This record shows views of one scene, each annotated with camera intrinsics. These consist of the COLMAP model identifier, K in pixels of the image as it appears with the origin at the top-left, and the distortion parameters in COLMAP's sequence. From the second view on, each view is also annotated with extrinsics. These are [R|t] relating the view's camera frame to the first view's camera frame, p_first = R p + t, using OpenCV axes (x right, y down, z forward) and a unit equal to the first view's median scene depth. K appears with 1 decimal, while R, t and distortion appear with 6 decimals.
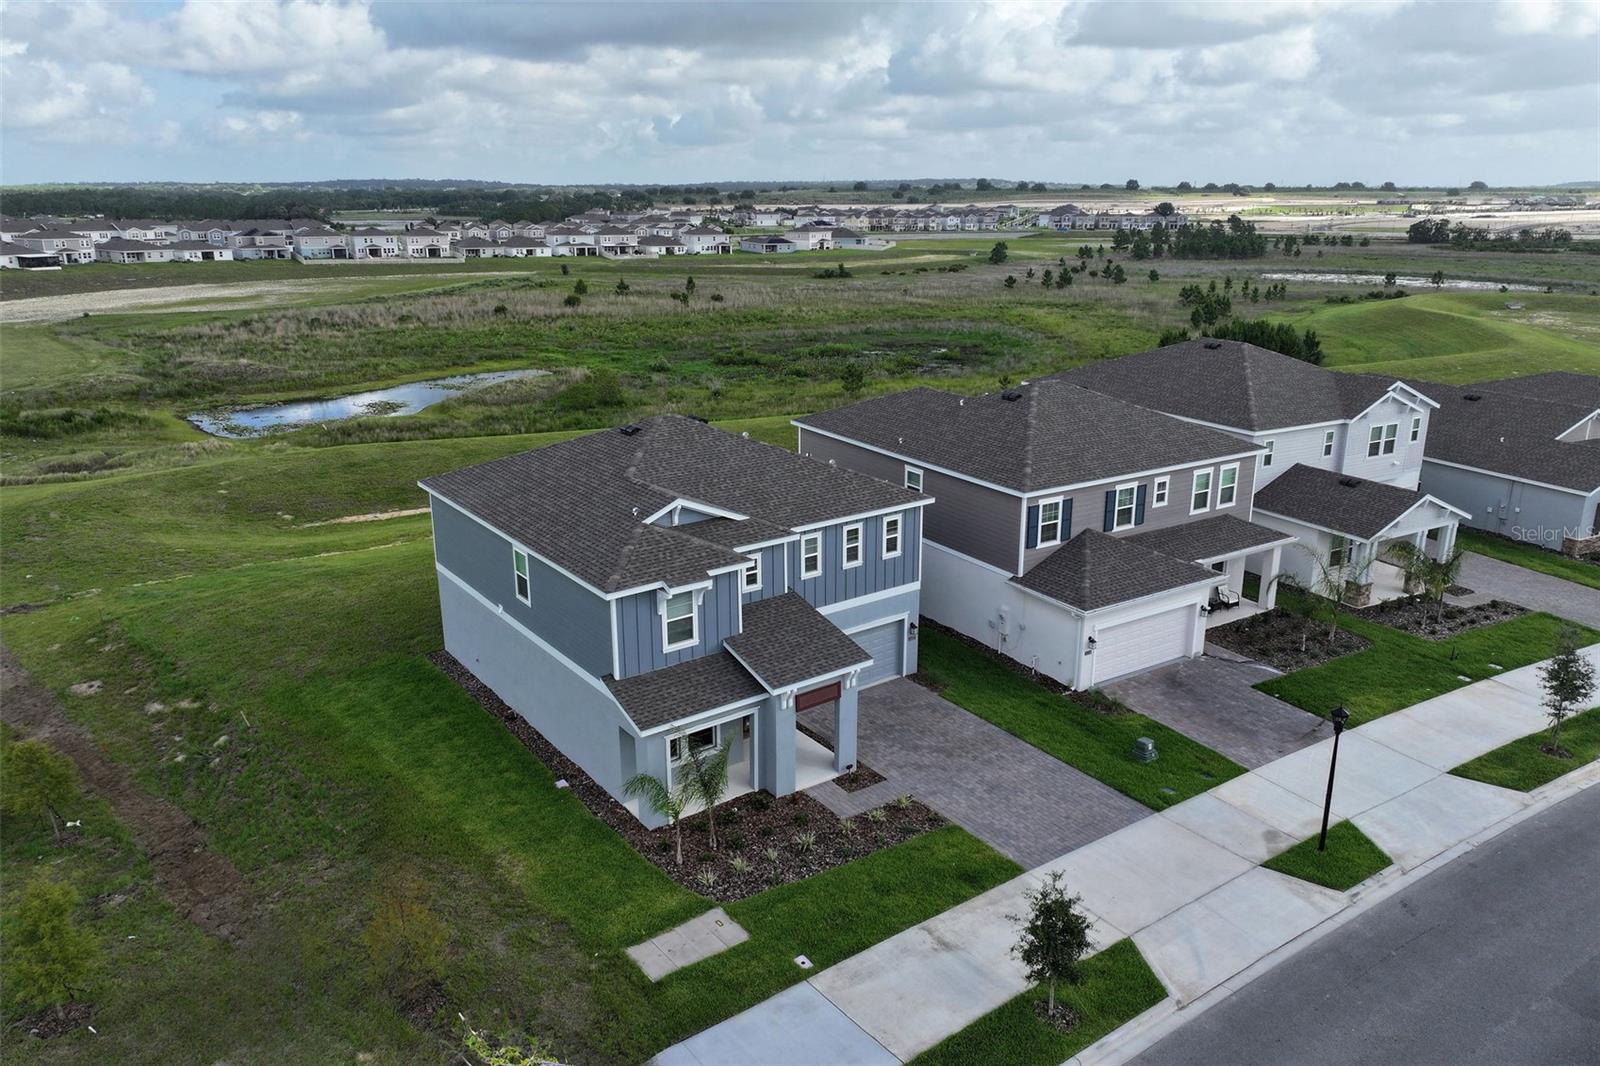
lens RADIAL K [[1141.2, 0, 800.0], [0, 1141.2, 533.0], [0, 0, 1]] dist [0.007886, 0.009946]
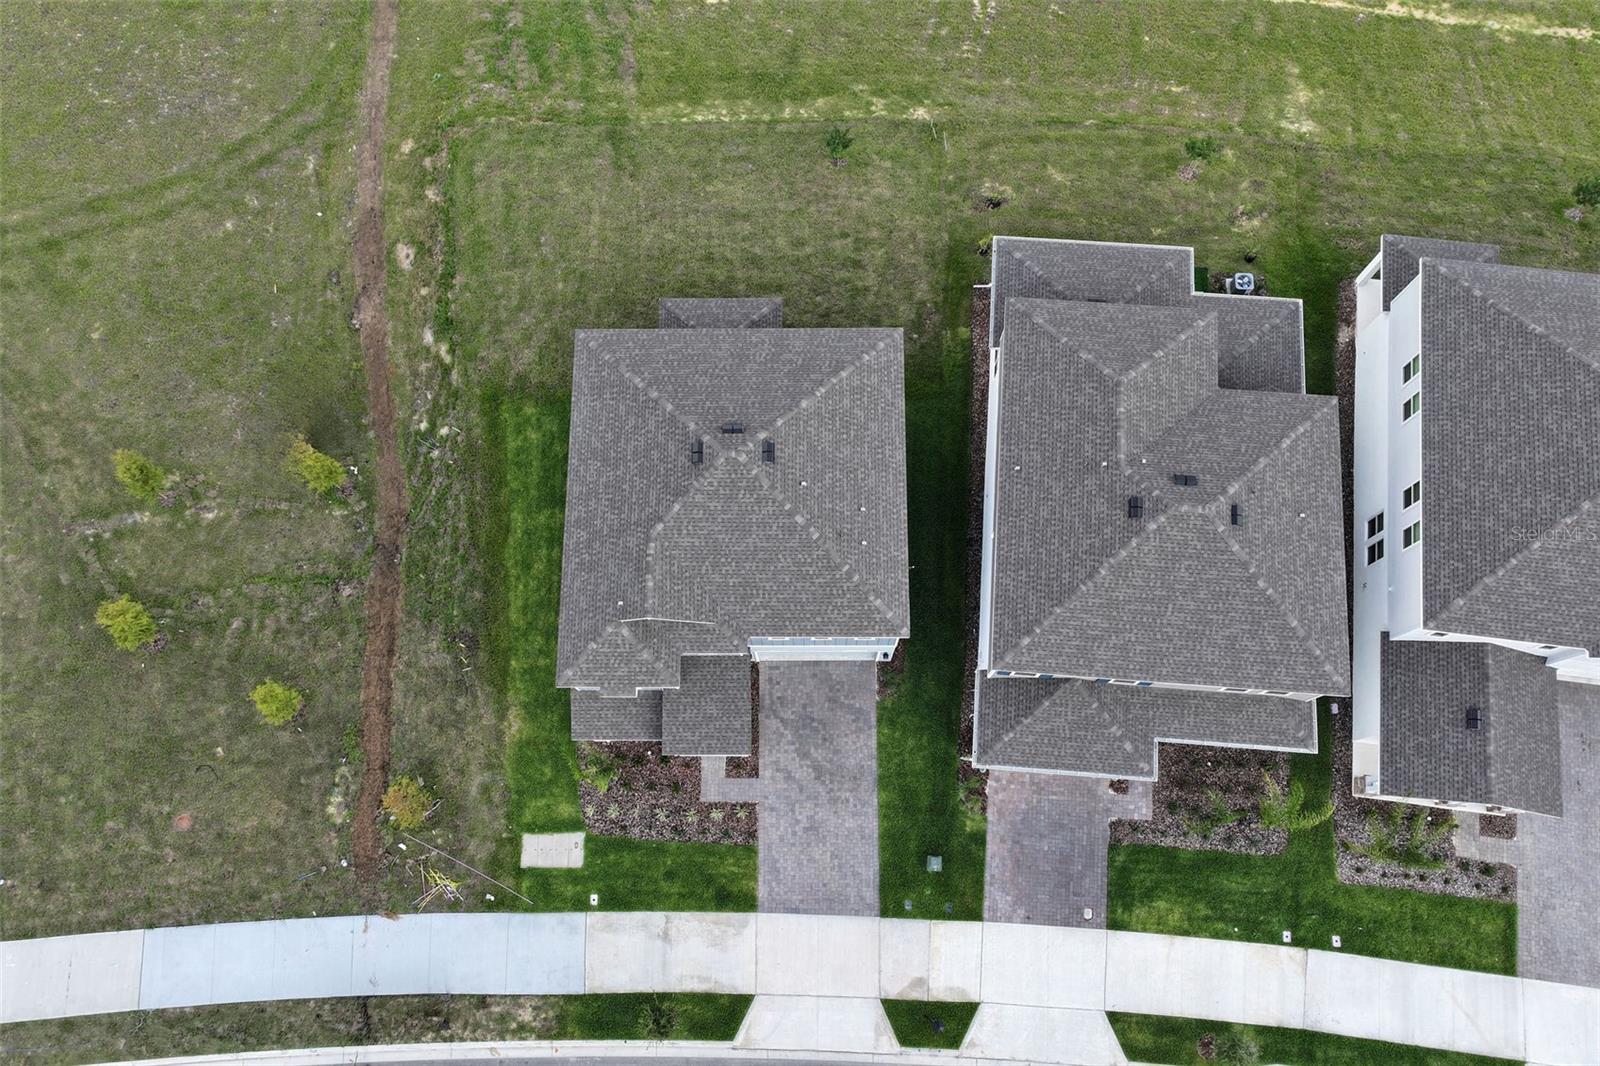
lens RADIAL K [[1141.2, 0, 800.0], [0, 1141.2, 533.0], [0, 0, 1]] dist [0.007886, 0.009946]
pose [[0.799501, 0.581832, -0.149228, 0.064399], [-0.169857, 0.457295, 0.872943, -0.504439], [0.576148, -0.672572, 0.464436, 0.235711]]
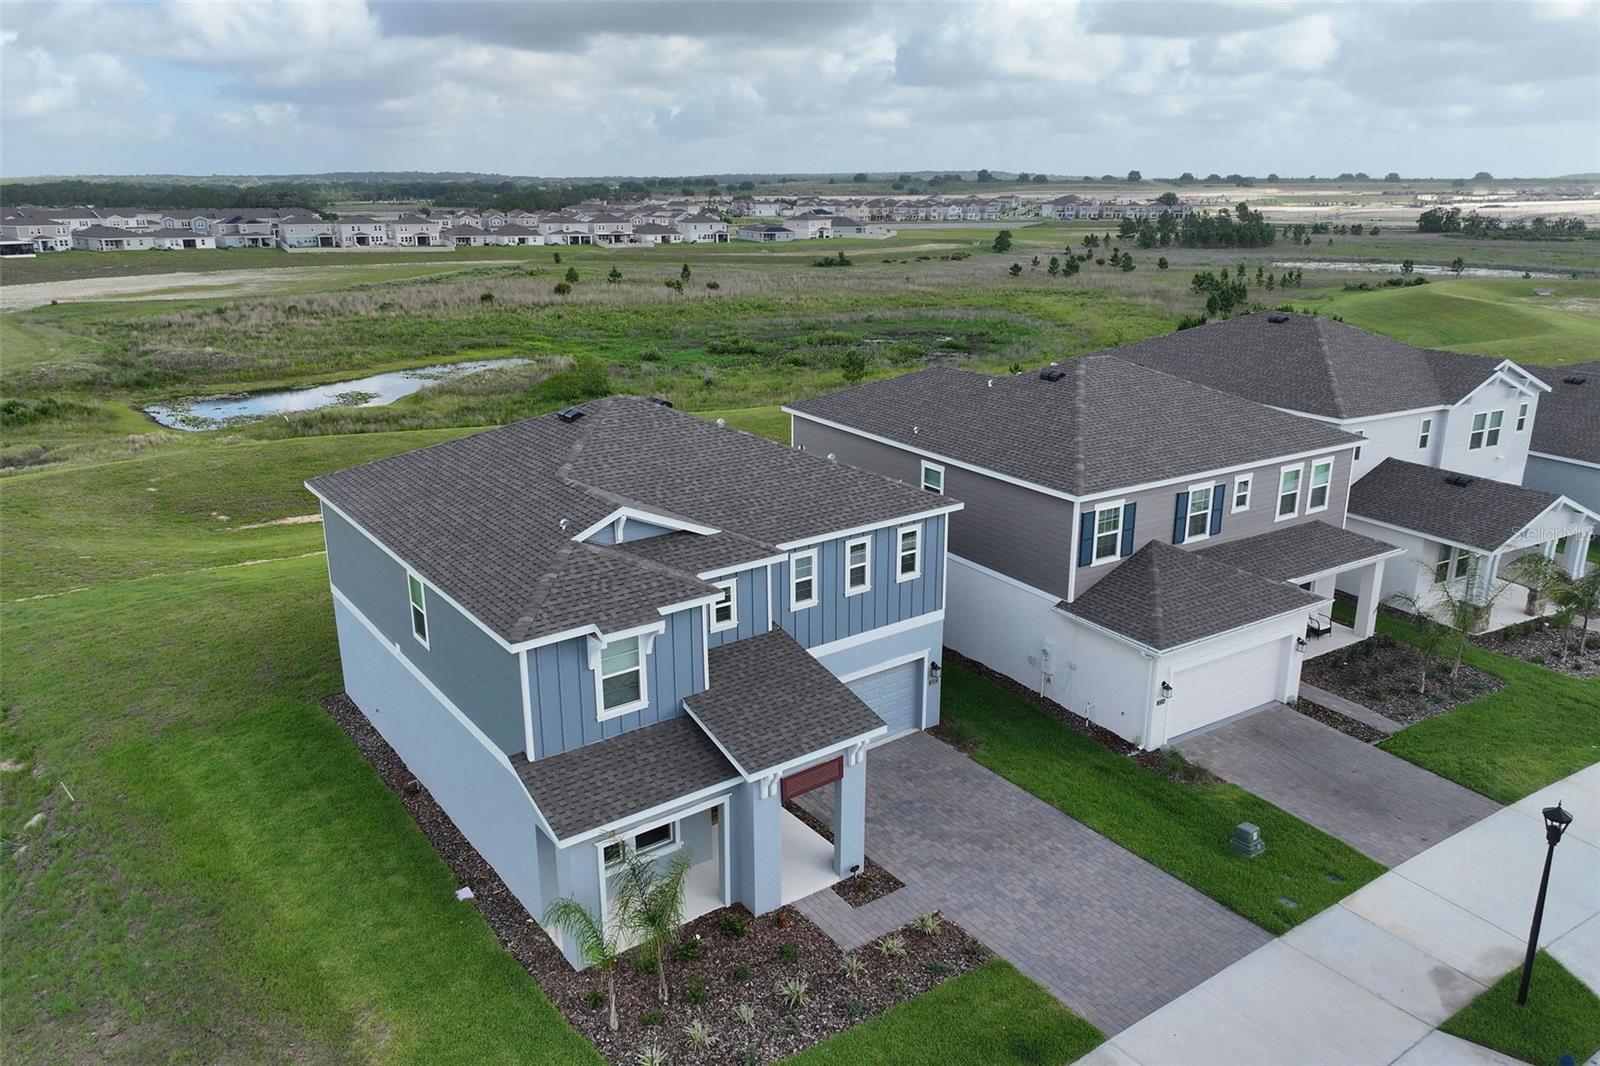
lens RADIAL K [[1141.2, 0, 800.0], [0, 1141.2, 533.0], [0, 0, 1]] dist [0.007886, 0.009946]
pose [[1.000000, -0.000611, -0.000010, 0.003331], [0.000611, 0.999984, 0.005582, -0.007130], [0.000006, -0.005582, 0.999984, 0.108938]]
